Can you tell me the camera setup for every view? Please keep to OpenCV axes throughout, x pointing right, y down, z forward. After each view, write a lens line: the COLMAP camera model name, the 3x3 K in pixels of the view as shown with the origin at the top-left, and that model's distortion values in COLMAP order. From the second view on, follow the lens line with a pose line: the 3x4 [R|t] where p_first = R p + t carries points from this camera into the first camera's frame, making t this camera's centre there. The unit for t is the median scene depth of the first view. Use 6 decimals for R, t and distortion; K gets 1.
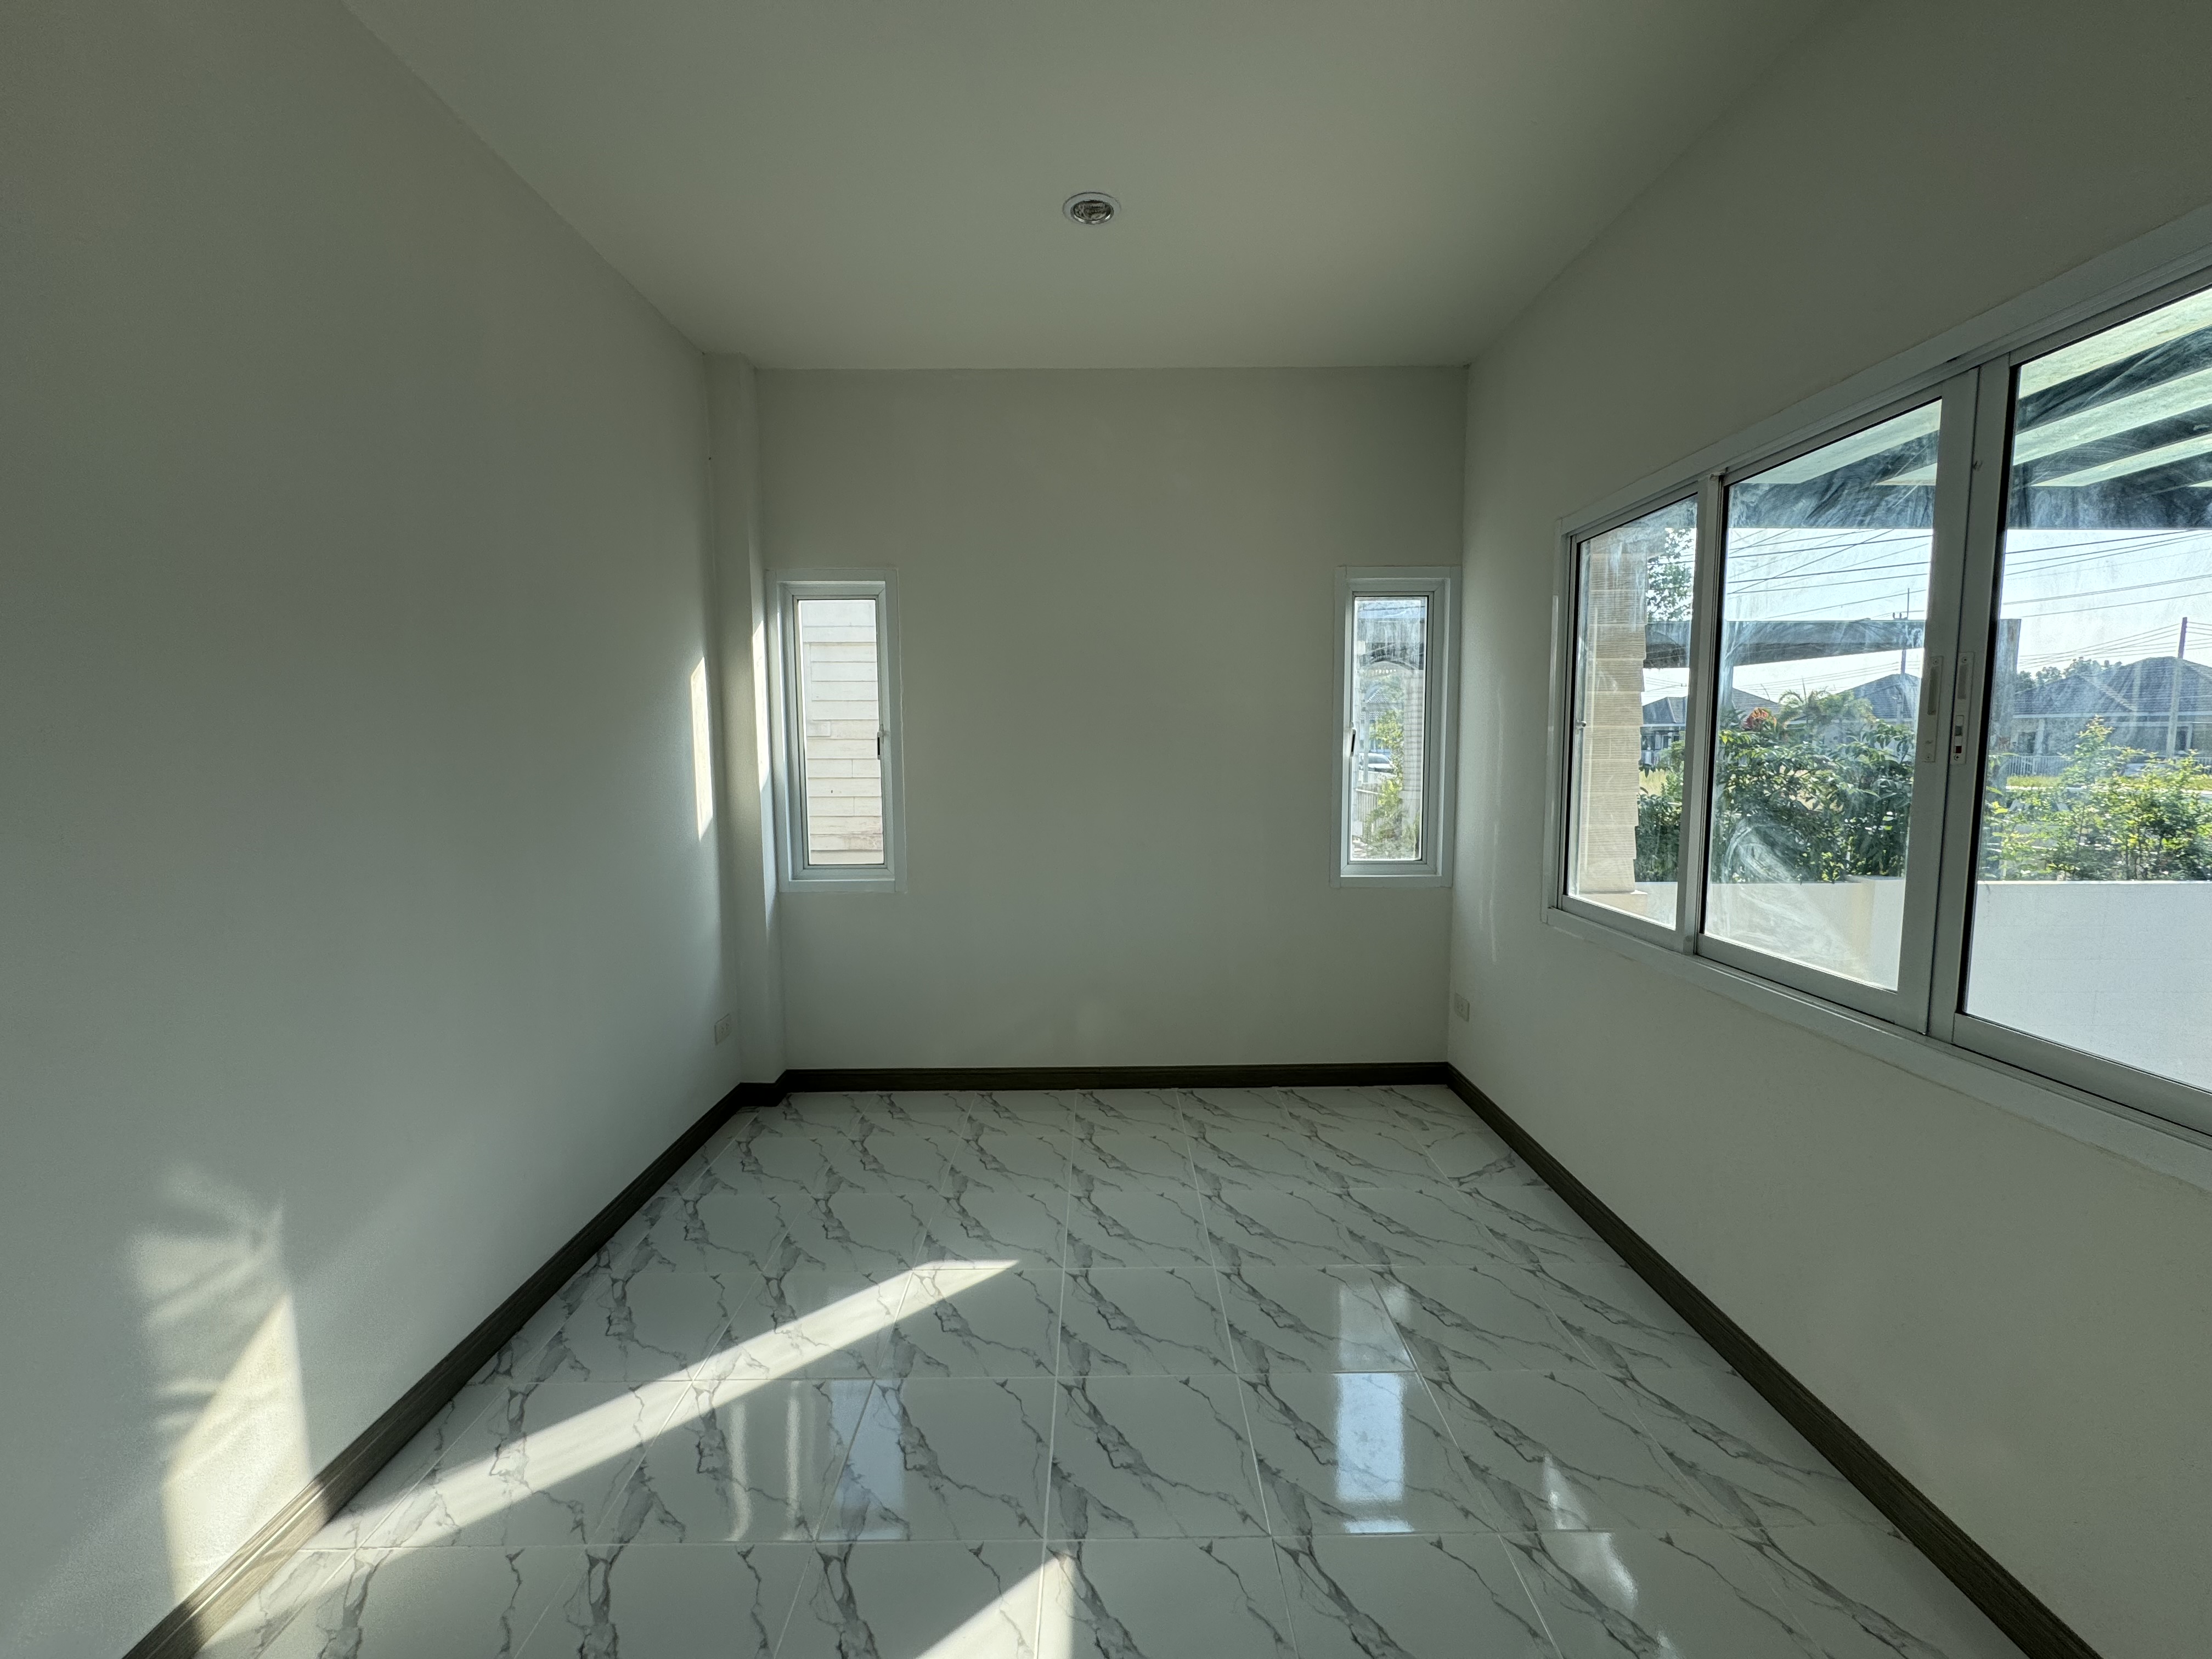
lens RADIAL K [[886.5, 0, 1104.6], [0, 886.5, 828.2], [0, 0, 1]] dist [-0.006535, 0.000518]
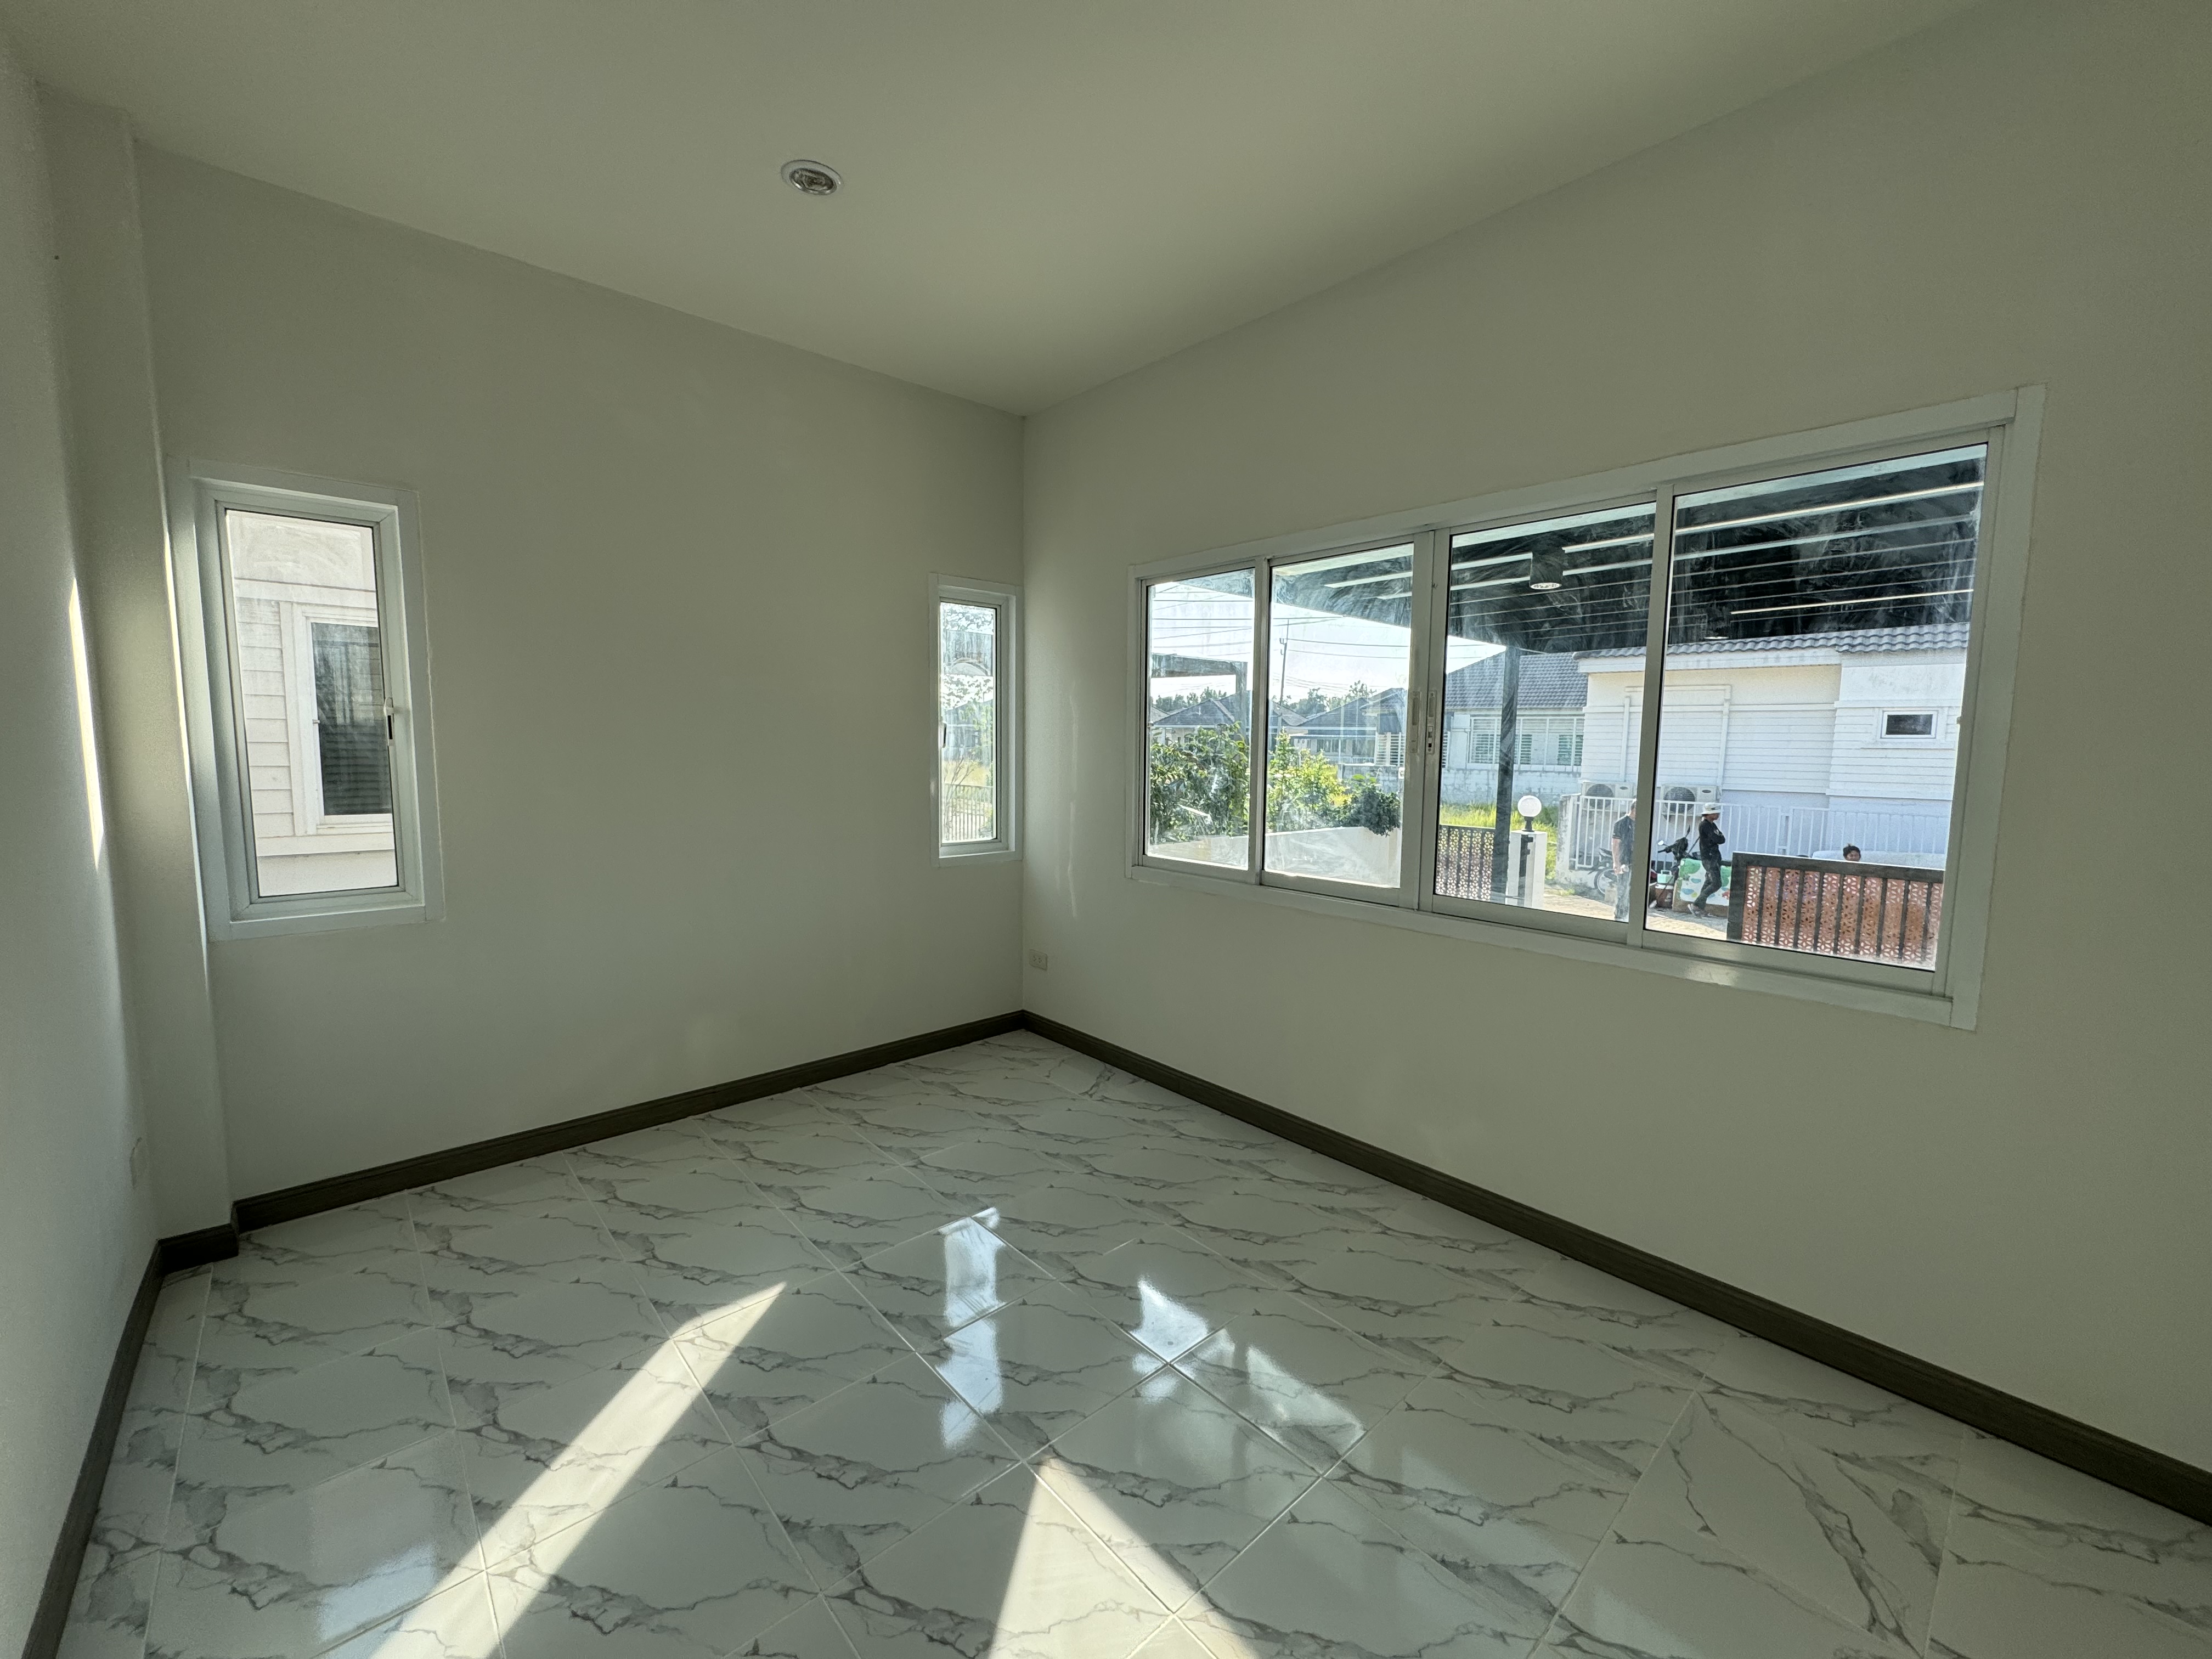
lens RADIAL K [[886.5, 0, 1111.2], [0, 886.5, 830.0], [0, 0, 1]] dist [-0.006535, 0.000518]
pose [[0.744338, -0.052171, 0.665762, -0.371373], [0.046626, 0.998571, 0.026123, 0.002019], [-0.666173, 0.011597, 0.745707, 0.056457]]
